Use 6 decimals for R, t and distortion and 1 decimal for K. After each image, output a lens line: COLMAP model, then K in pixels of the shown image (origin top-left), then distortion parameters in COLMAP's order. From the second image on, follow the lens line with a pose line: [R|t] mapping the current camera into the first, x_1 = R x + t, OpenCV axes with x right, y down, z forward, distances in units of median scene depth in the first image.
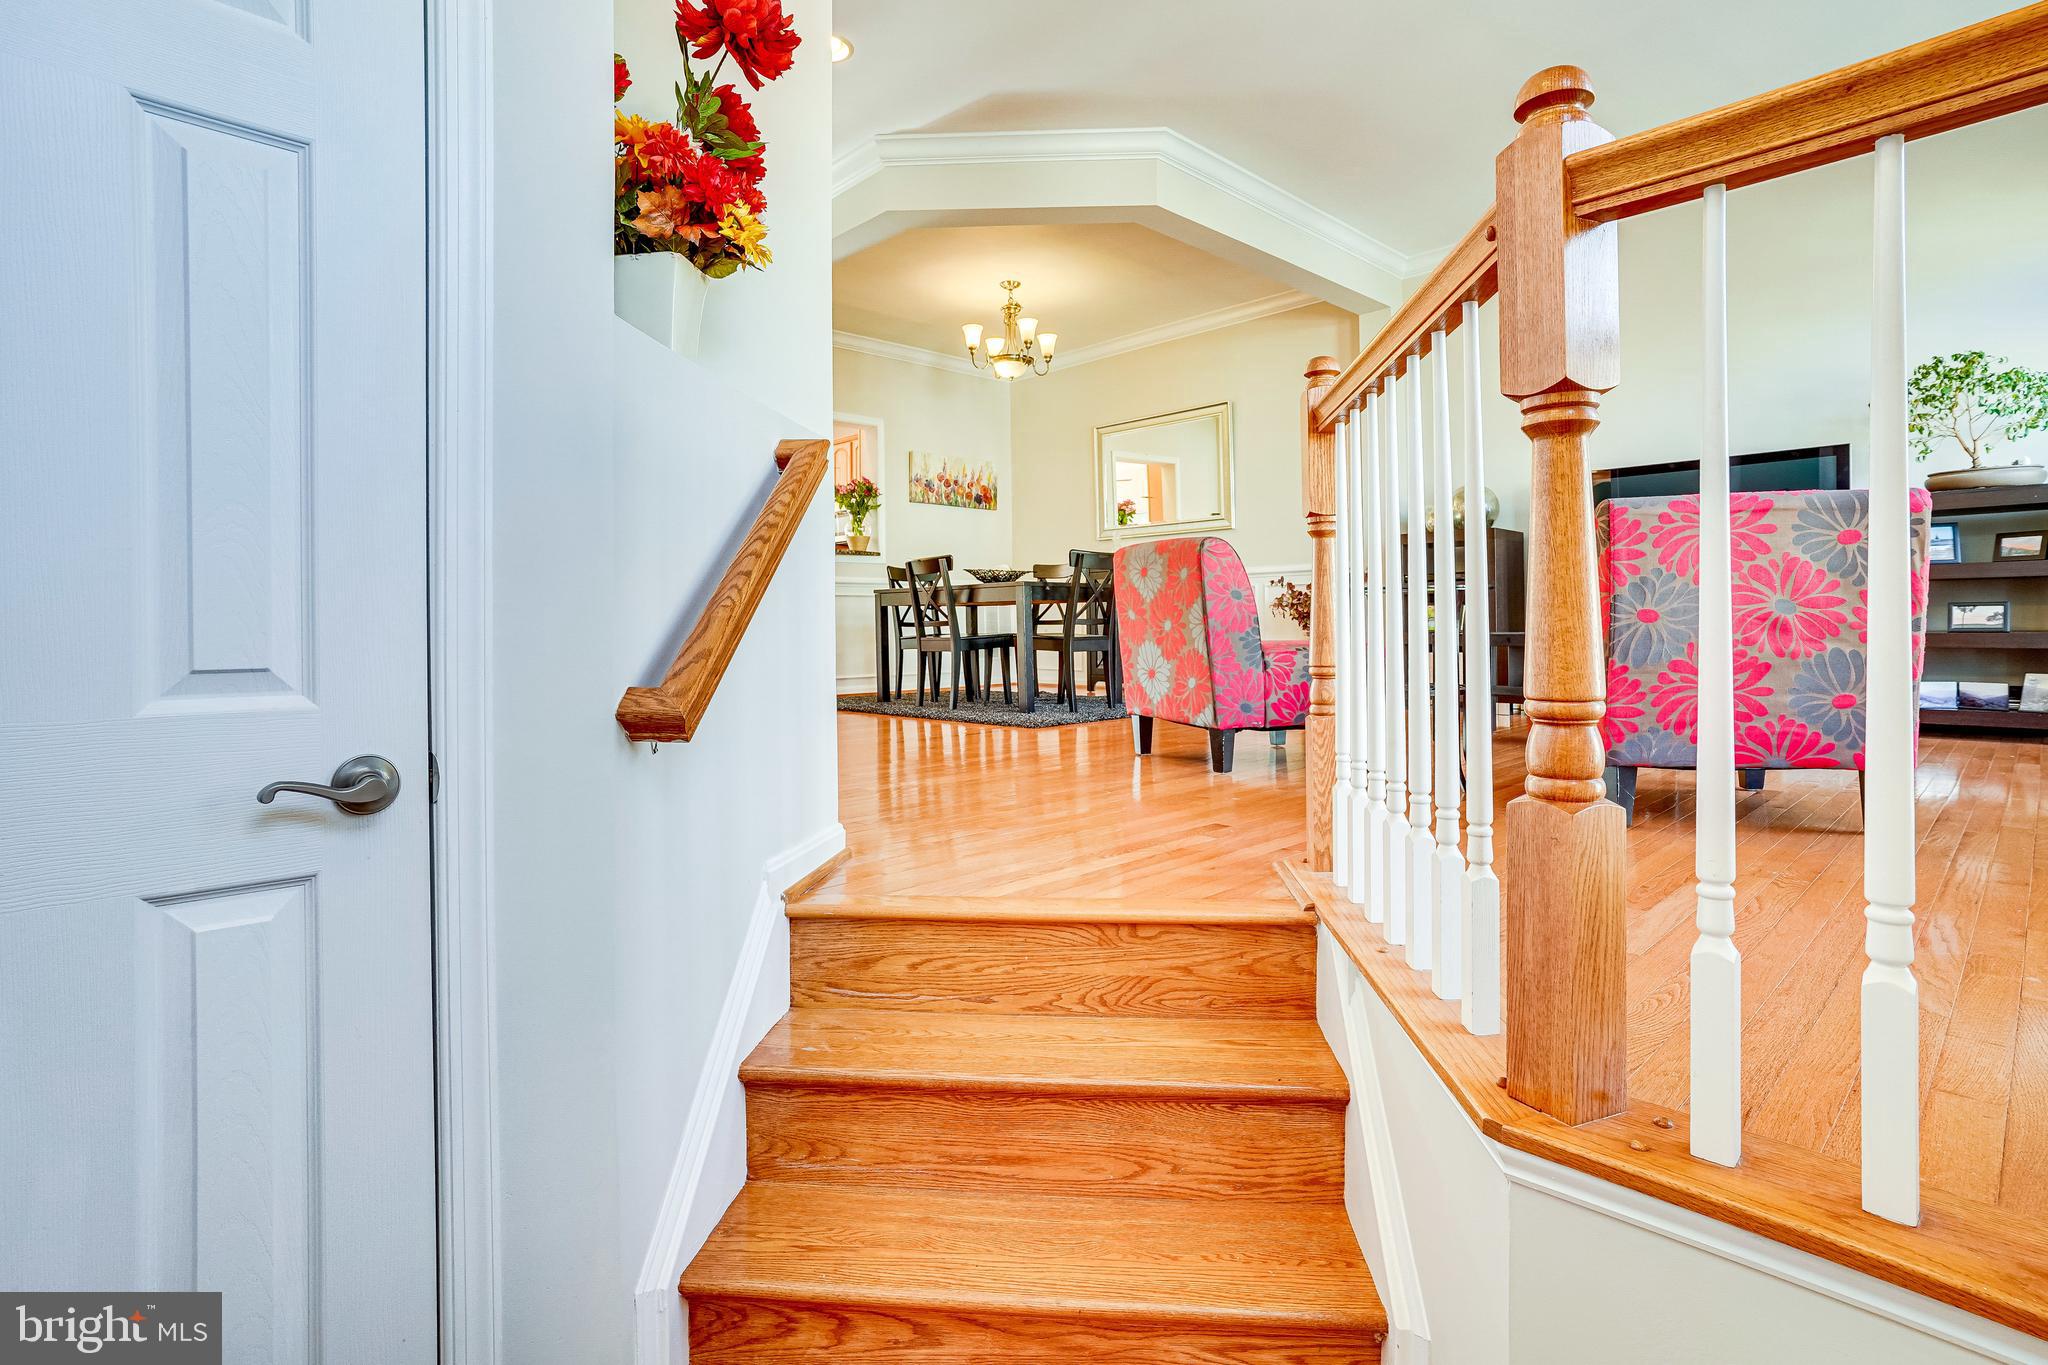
lens RADIAL K [[1003.3, 0, 1032.6], [0, 1003.3, 641.7], [0, 0, 1]] dist [-0.067537, 0.041177]
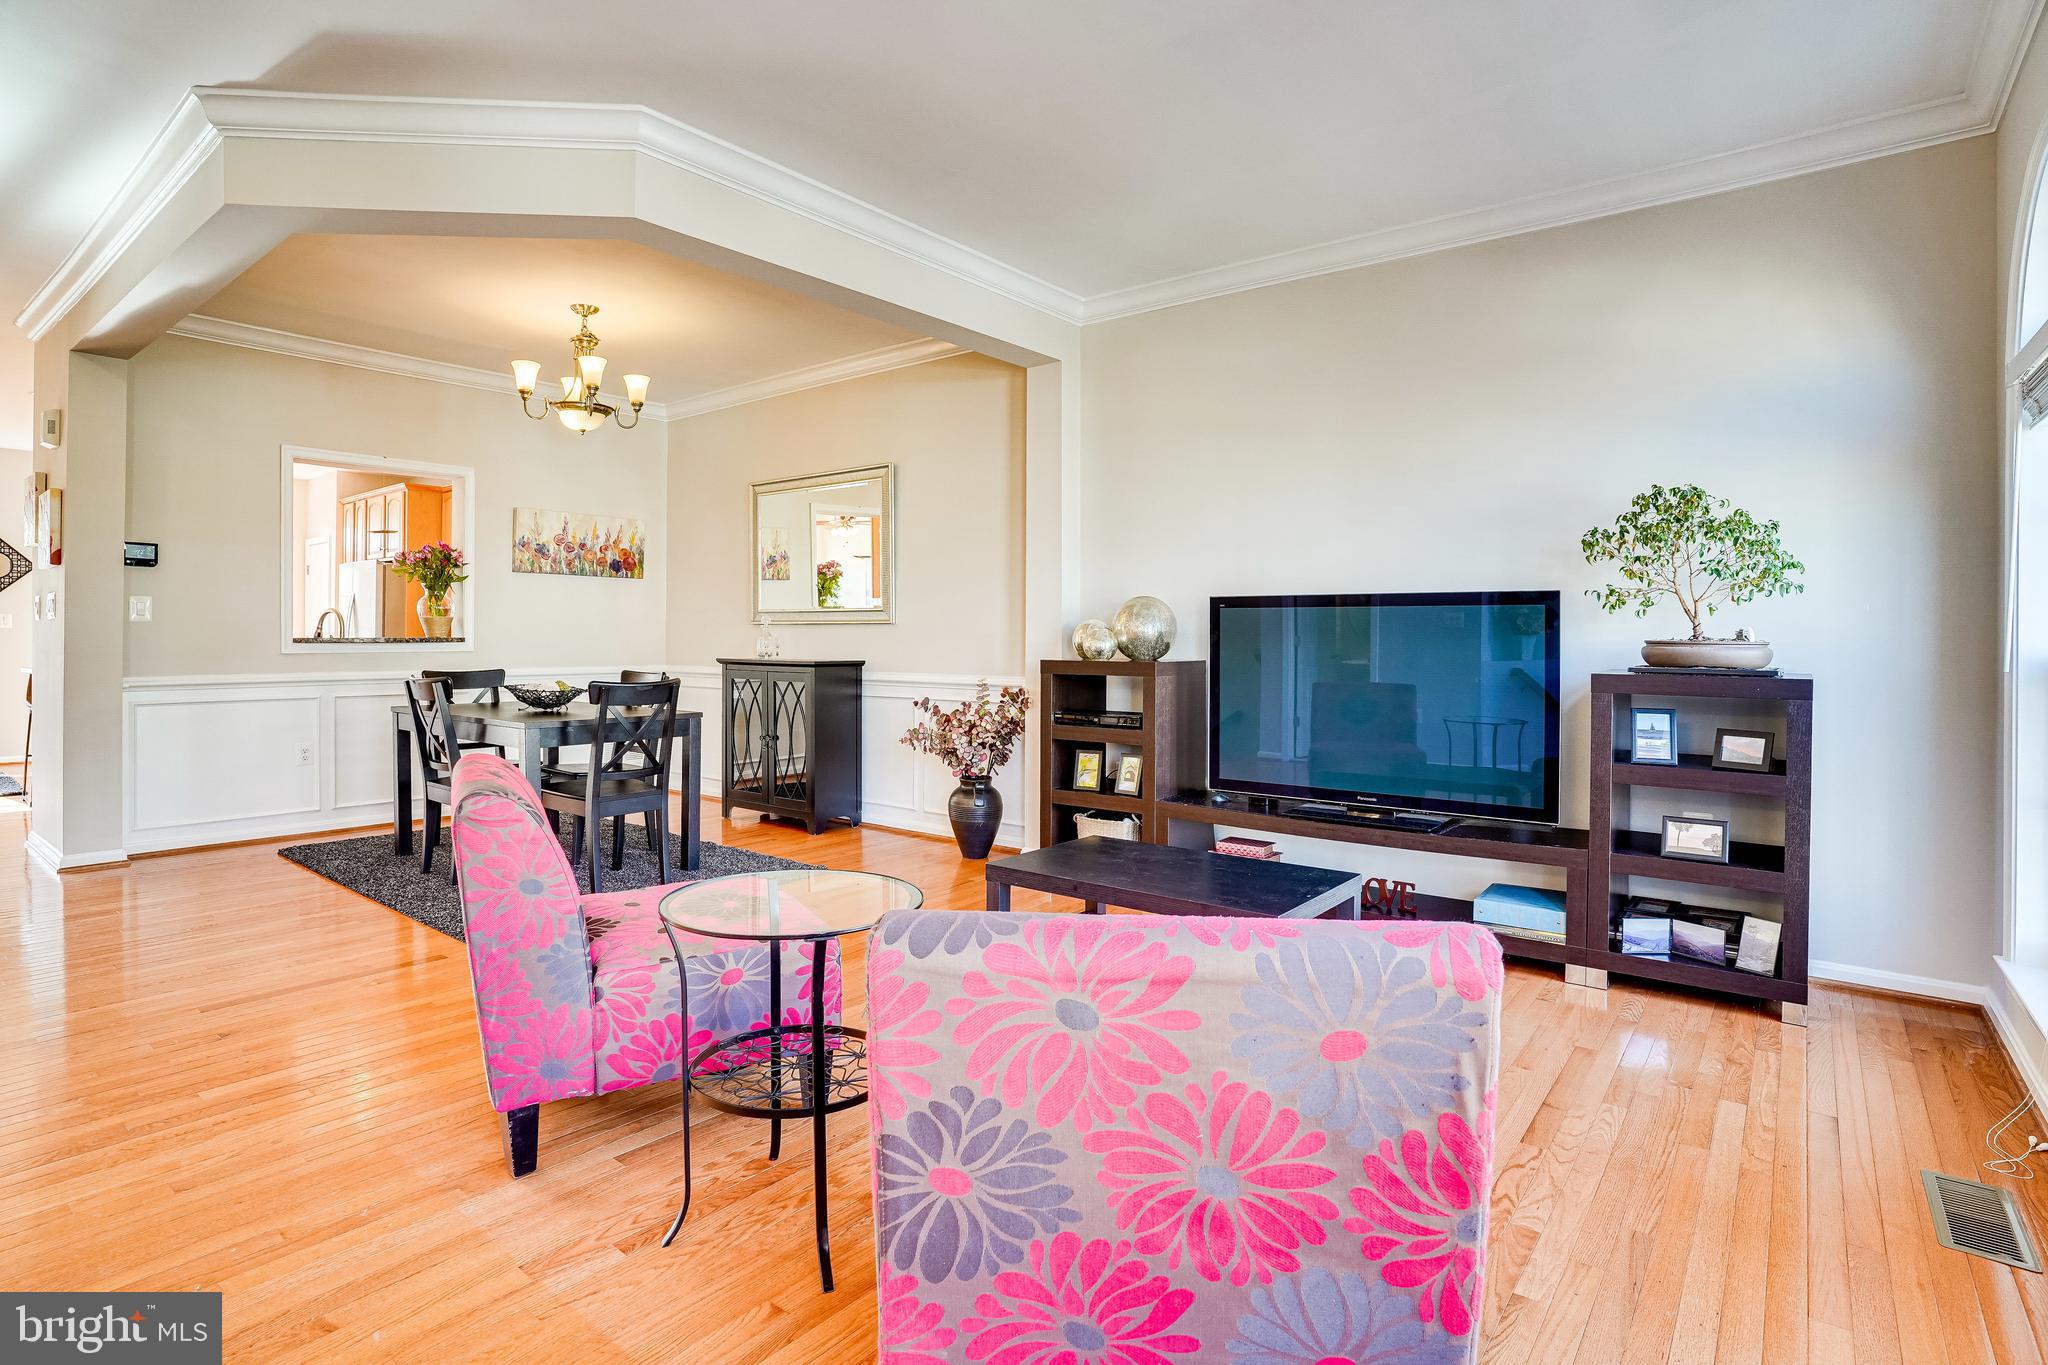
lens RADIAL K [[1024.9, 0, 1028.5], [0, 1024.9, 650.2], [0, 0, 1]] dist [-0.084625, 0.041872]
pose [[0.990085, 0.014569, 0.139715, 0.348304], [-0.014053, 0.999890, -0.004678, -0.160295], [-0.139767, 0.002669, 0.990181, 0.310810]]
